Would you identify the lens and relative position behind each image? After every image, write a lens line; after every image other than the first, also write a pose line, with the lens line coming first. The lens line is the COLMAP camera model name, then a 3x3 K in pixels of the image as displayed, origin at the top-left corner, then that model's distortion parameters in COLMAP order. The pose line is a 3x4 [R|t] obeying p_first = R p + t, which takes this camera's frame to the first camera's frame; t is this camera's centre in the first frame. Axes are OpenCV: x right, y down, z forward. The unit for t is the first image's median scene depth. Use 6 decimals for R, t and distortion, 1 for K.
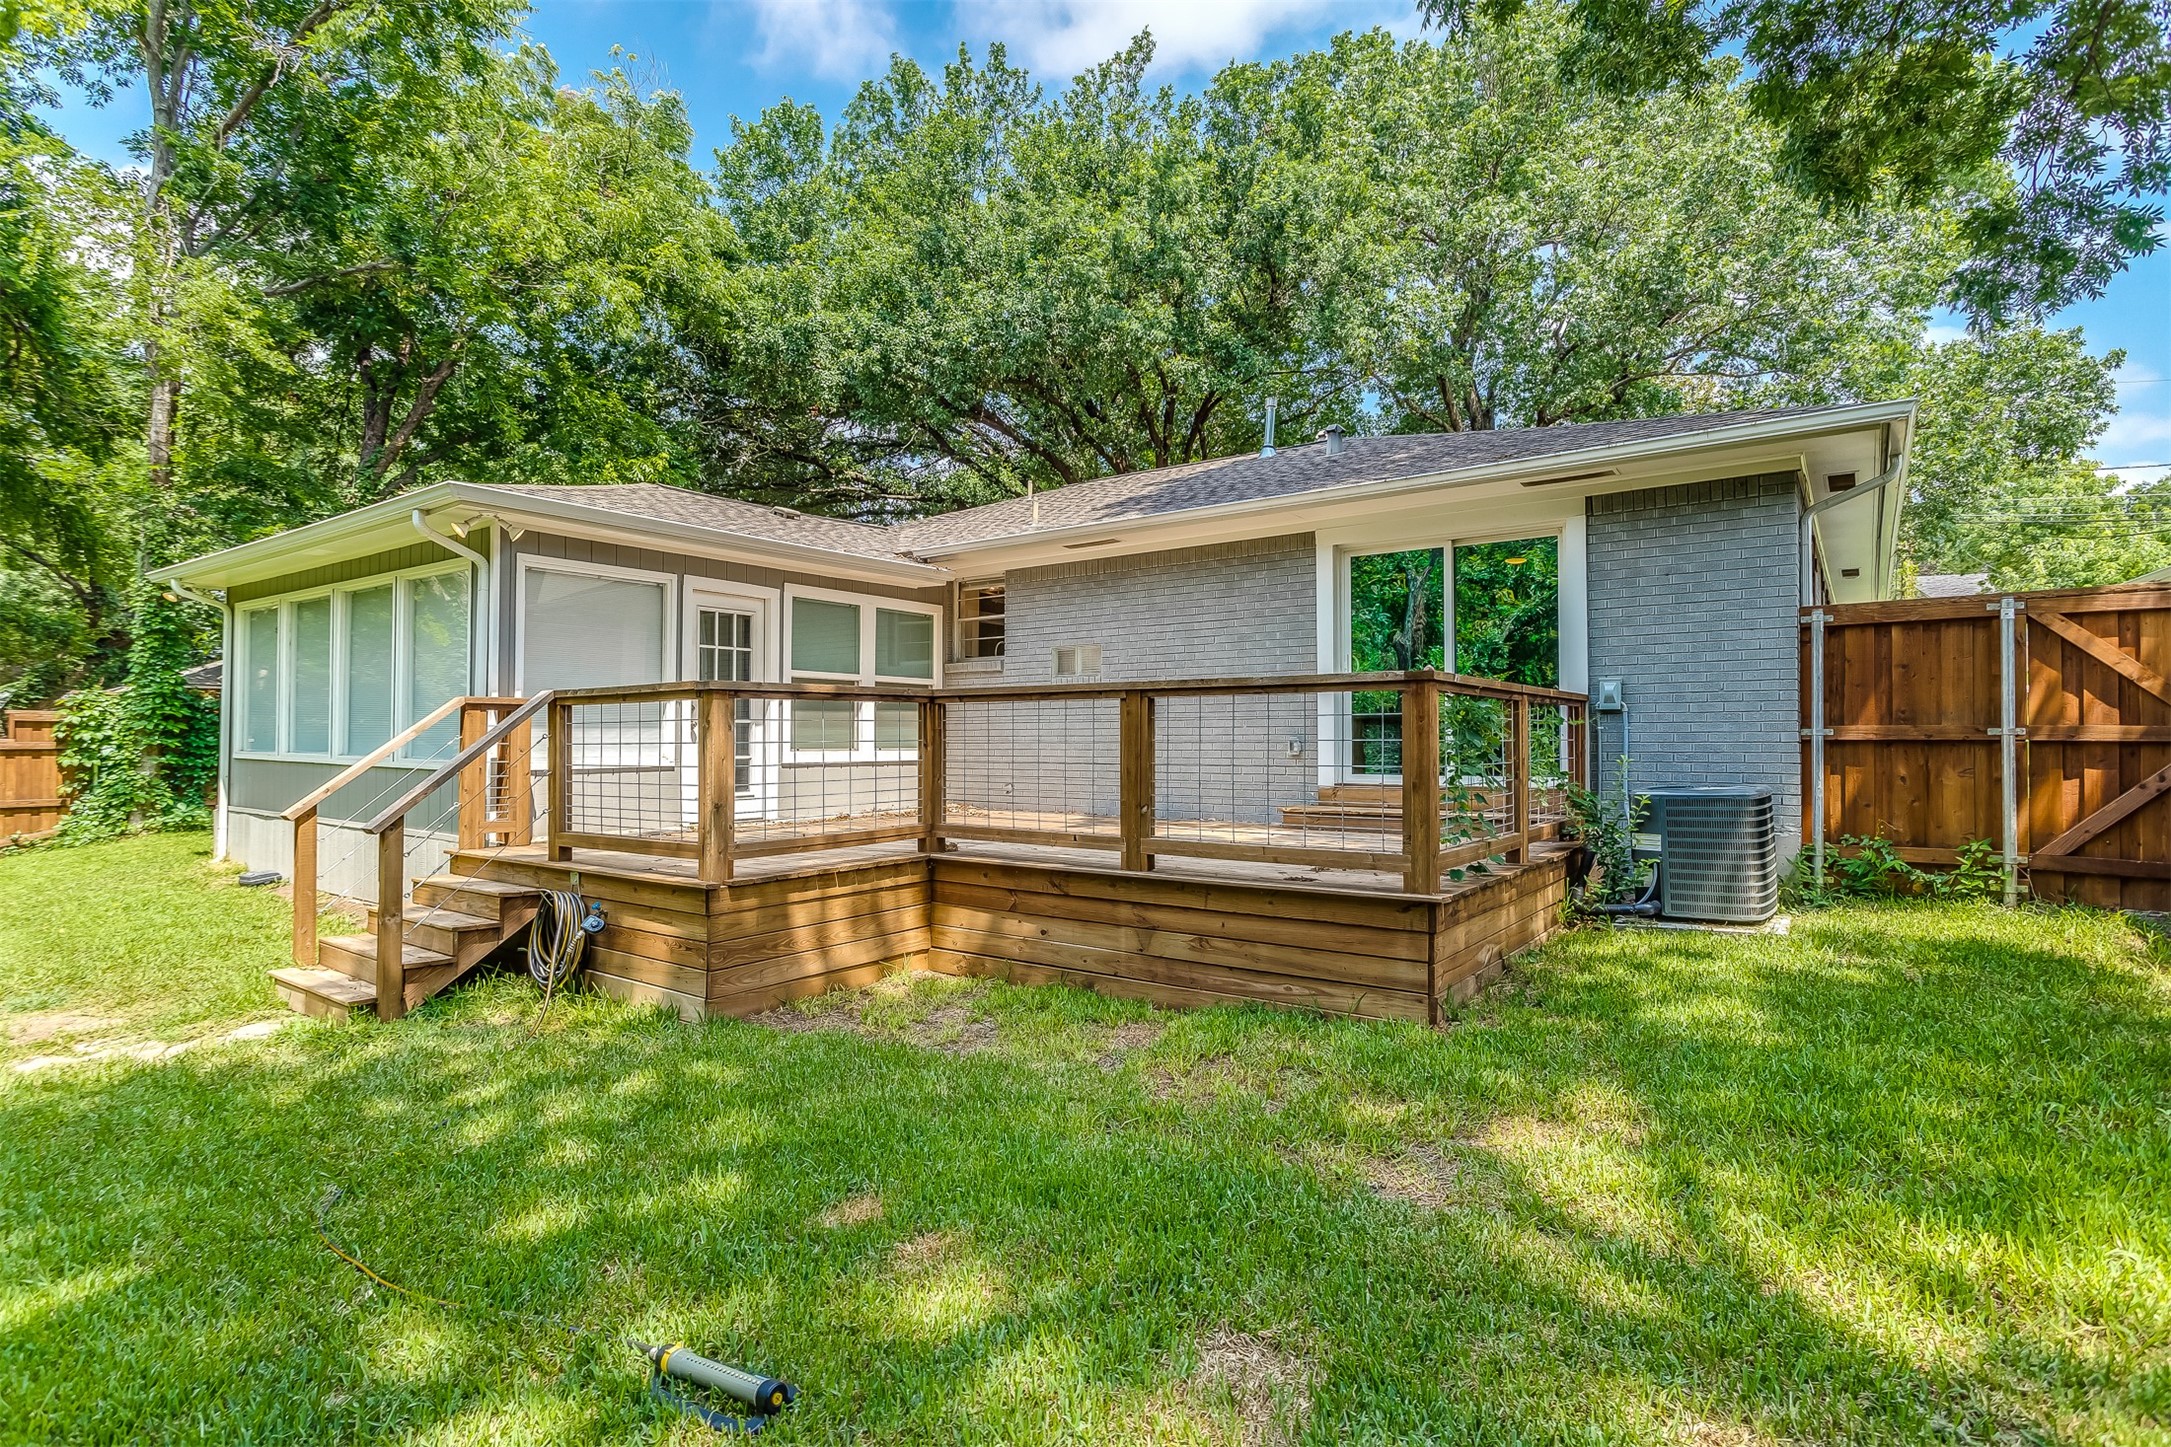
lens RADIAL K [[1058.4, 0, 1092.1], [0, 1058.4, 727.6], [0, 0, 1]] dist [0.007123, 0.004613]
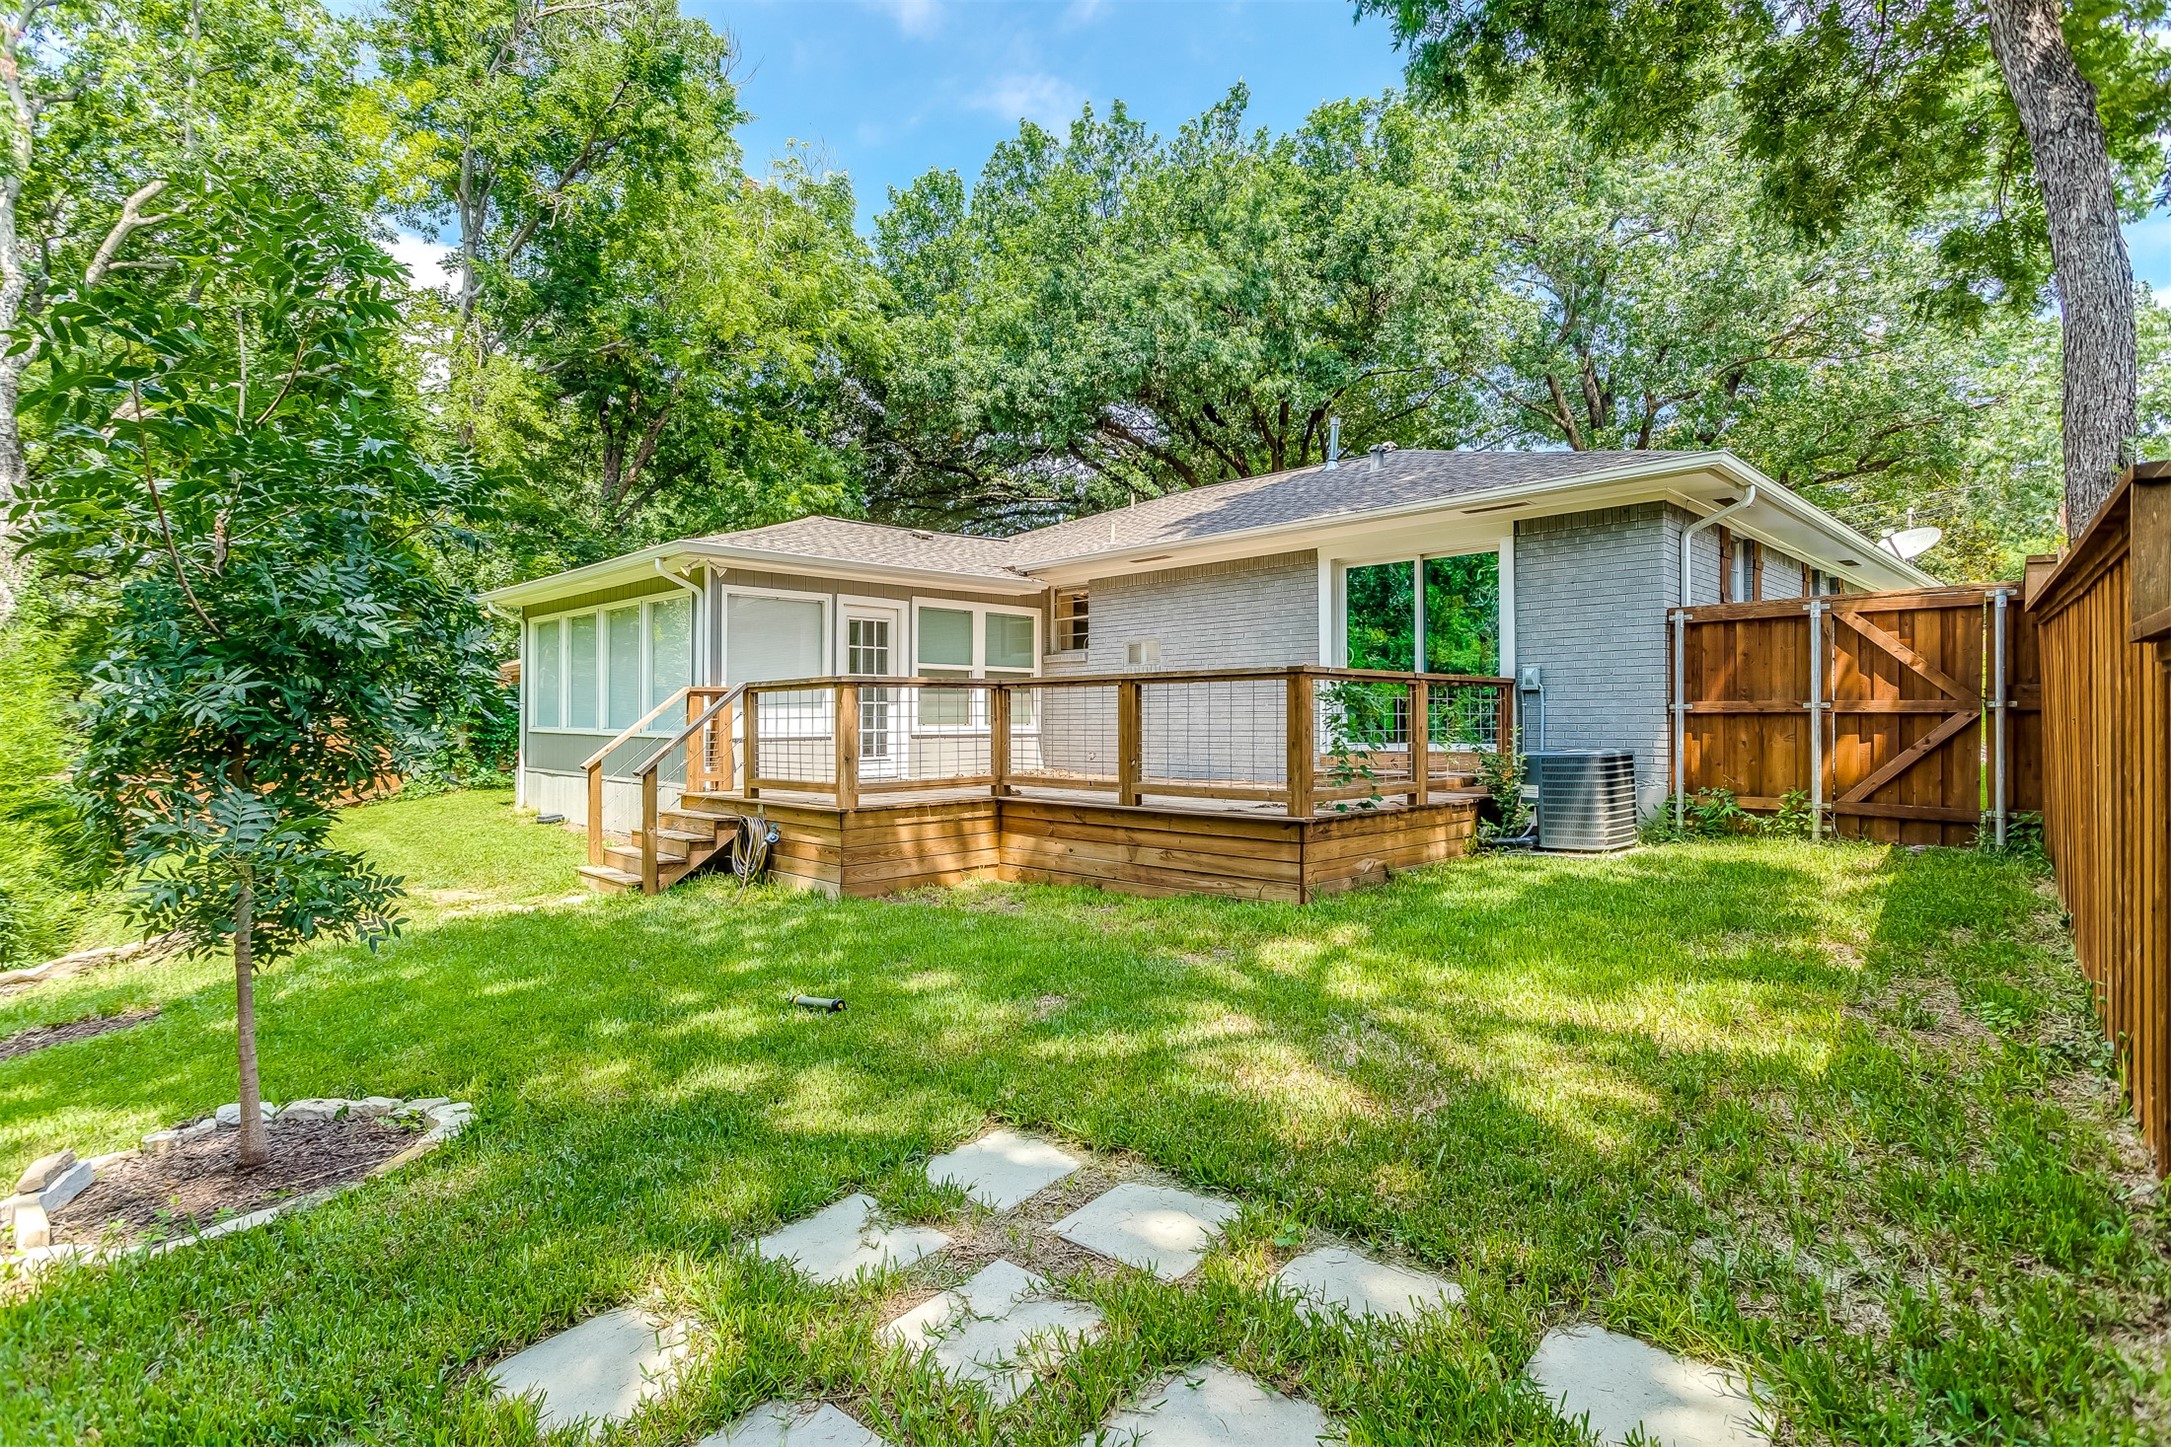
lens RADIAL K [[1058.4, 0, 1086.1], [0, 1058.4, 716.9], [0, 0, 1]] dist [0.007123, 0.004613]
pose [[0.986776, -0.002983, -0.162064, 0.133780], [0.004182, 0.999966, 0.007055, 0.003272], [0.162037, -0.007639, 0.986755, -0.256306]]
